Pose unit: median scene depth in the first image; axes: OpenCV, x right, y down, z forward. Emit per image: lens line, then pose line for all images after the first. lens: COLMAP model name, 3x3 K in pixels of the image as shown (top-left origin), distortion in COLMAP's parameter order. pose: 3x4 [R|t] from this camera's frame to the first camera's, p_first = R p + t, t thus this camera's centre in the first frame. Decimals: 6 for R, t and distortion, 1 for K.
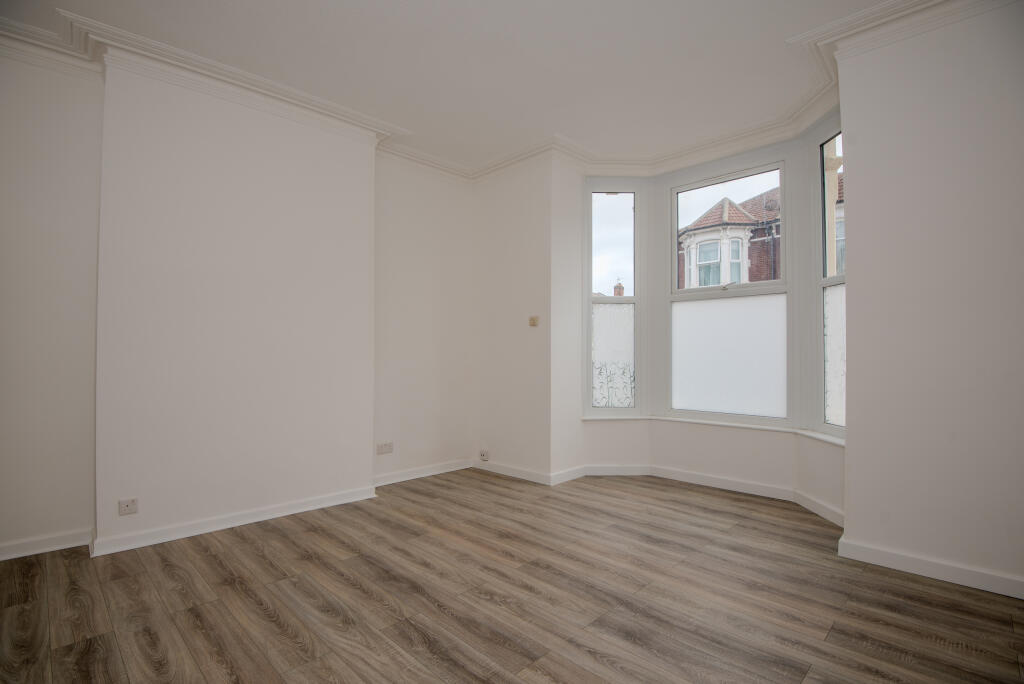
lens RADIAL K [[483.8, 0, 512.0], [0, 483.8, 342.0], [0, 0, 1]] dist [0.000766, -0.018615]
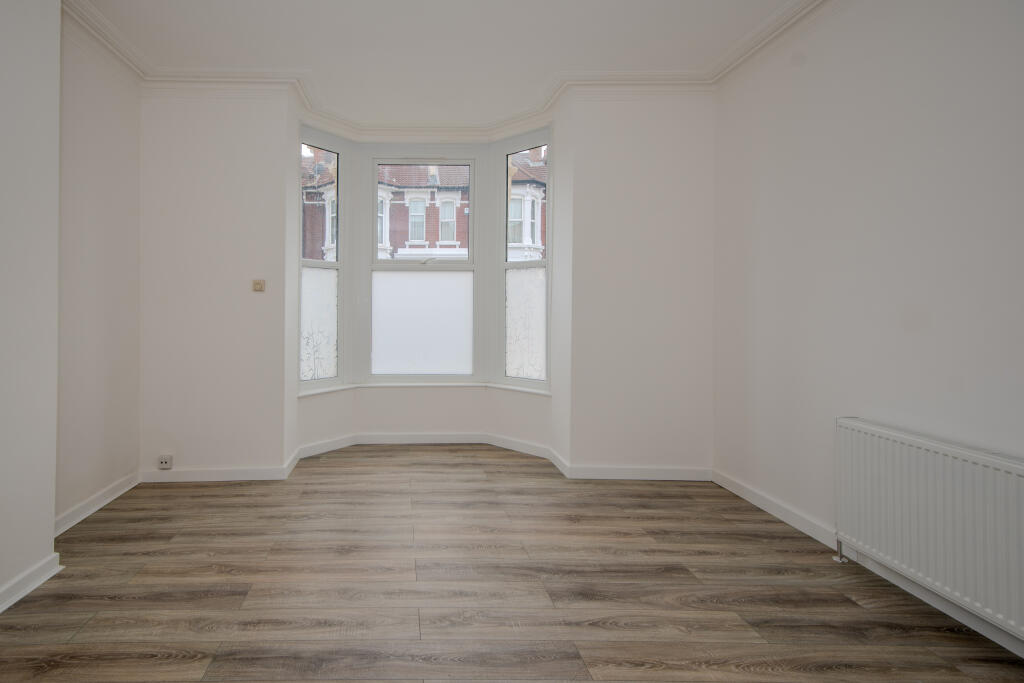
lens RADIAL K [[466.8, 0, 523.9], [0, 466.8, 328.0], [0, 0, 1]] dist [0.054587, -0.016647]
pose [[0.714454, -0.016872, 0.699479, -0.278152], [-0.019512, 0.998840, 0.044023, -0.021530], [-0.699410, -0.045101, 0.713296, 0.162246]]
